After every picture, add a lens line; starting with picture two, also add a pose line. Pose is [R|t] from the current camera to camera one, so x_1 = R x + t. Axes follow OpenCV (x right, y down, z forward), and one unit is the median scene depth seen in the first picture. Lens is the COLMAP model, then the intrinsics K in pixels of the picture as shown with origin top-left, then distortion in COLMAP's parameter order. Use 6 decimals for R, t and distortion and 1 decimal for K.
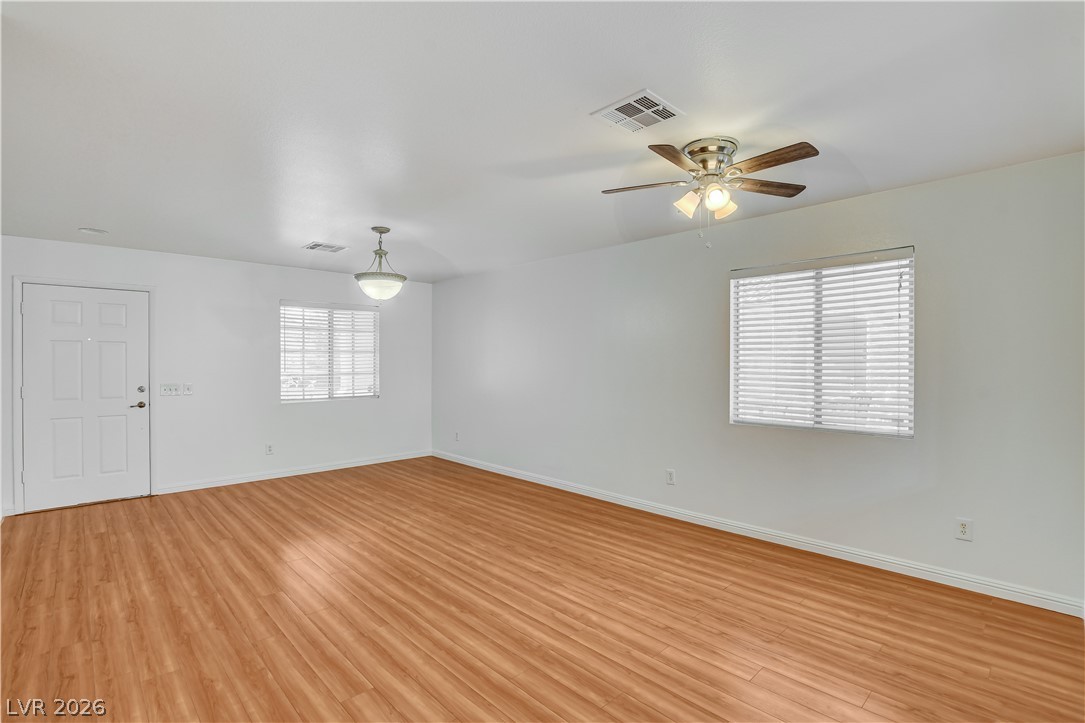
lens RADIAL K [[507.7, 0, 546.5], [0, 507.7, 367.3], [0, 0, 1]] dist [-0.028733, -0.000018]
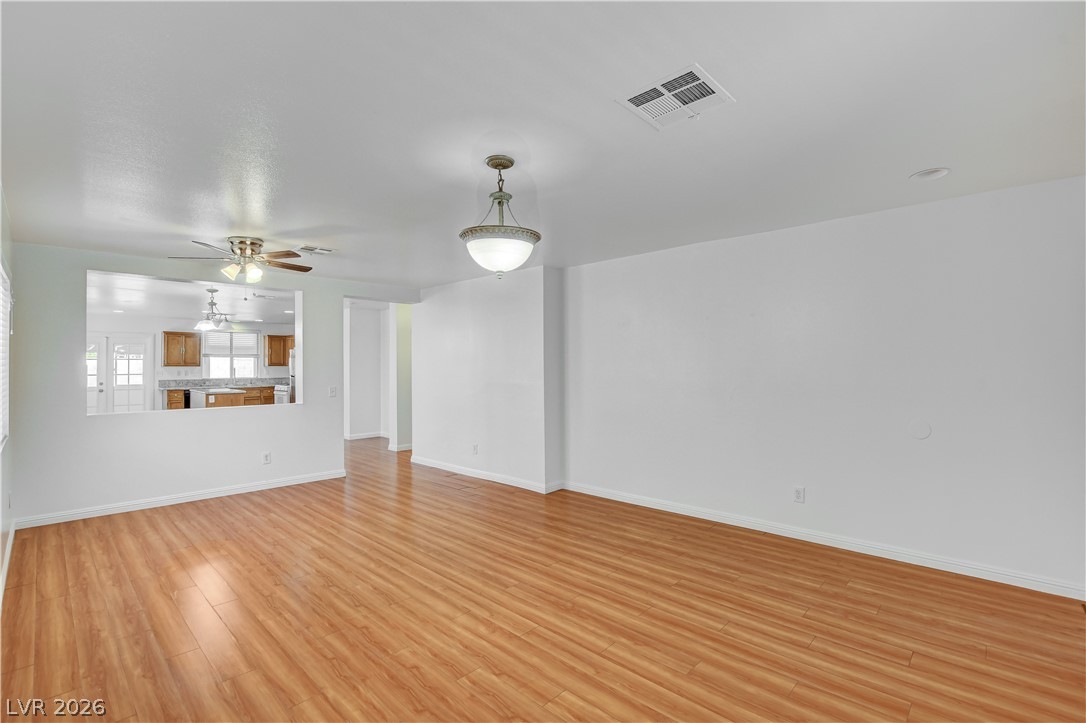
lens RADIAL K [[487.0, 0, 549.3], [0, 487.0, 364.9], [0, 0, 1]] dist [-0.027410, 0.000909]
pose [[-0.998386, 0.006374, -0.056441, -0.376224], [0.005848, 0.999938, 0.009479, -0.024054], [0.056498, 0.009133, -0.998361, 1.705848]]
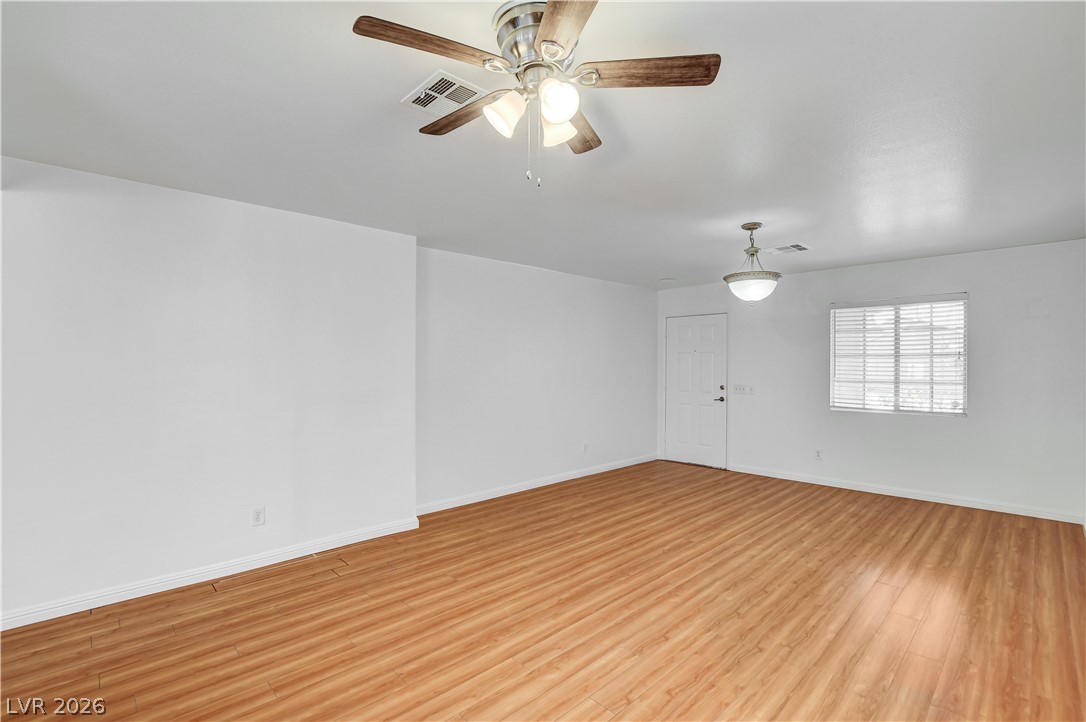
lens RADIAL K [[488.7, 0, 545.5], [0, 488.7, 364.3], [0, 0, 1]] dist [-0.025522, 0.001377]
pose [[0.005377, -0.001483, -0.999984, 0.598319], [-0.012679, 0.999918, -0.001551, -0.011995], [0.999905, 0.012688, 0.005358, 0.654990]]
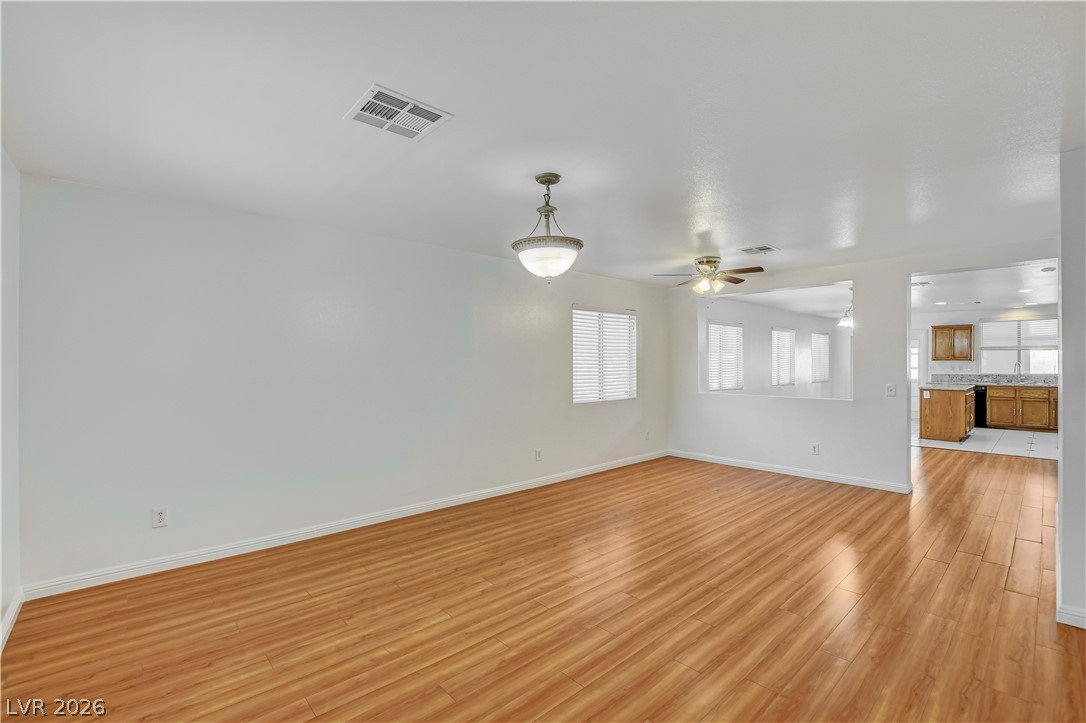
lens RADIAL K [[478.8, 0, 548.8], [0, 478.8, 367.9], [0, 0, 1]] dist [-0.025896, 0.001021]
pose [[0.015943, -0.007485, 0.999845, -1.056199], [0.013527, 0.999882, 0.007270, -0.011170], [-0.999781, 0.013409, 0.016042, 1.051952]]
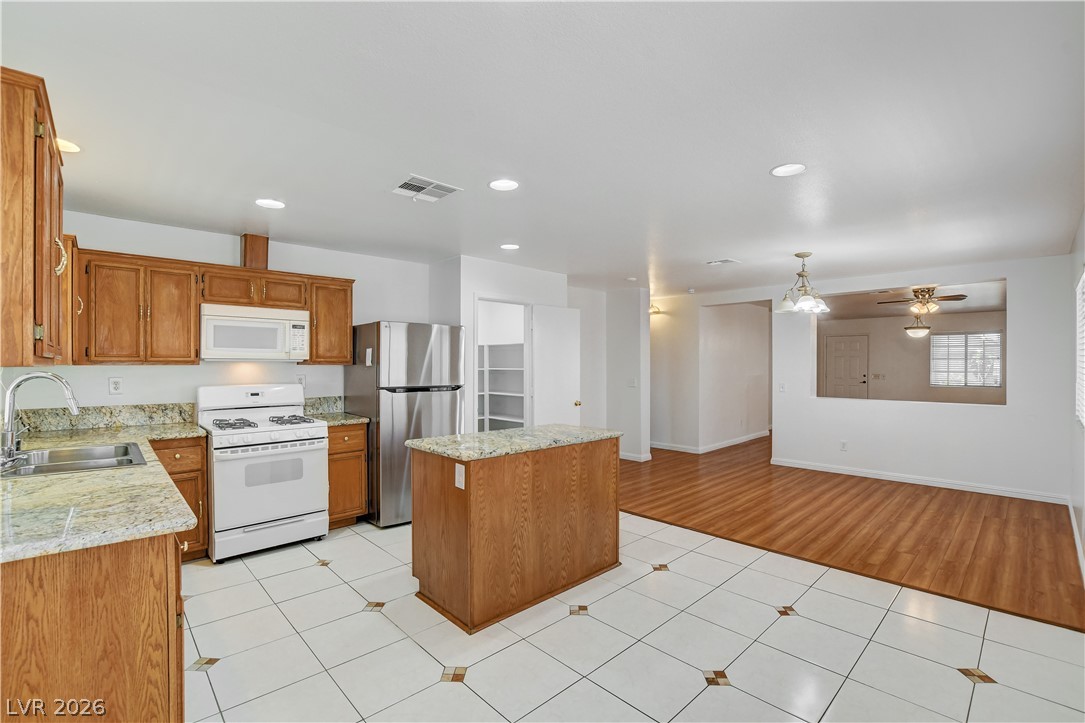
lens RADIAL K [[481.4, 0, 549.4], [0, 481.4, 363.1], [0, 0, 1]] dist [-0.027186, 0.000896]
pose [[0.001068, 0.000038, -0.999999, 1.896786], [-0.007839, 0.999969, 0.000030, -0.007565], [0.999969, 0.007839, 0.001068, -0.683434]]
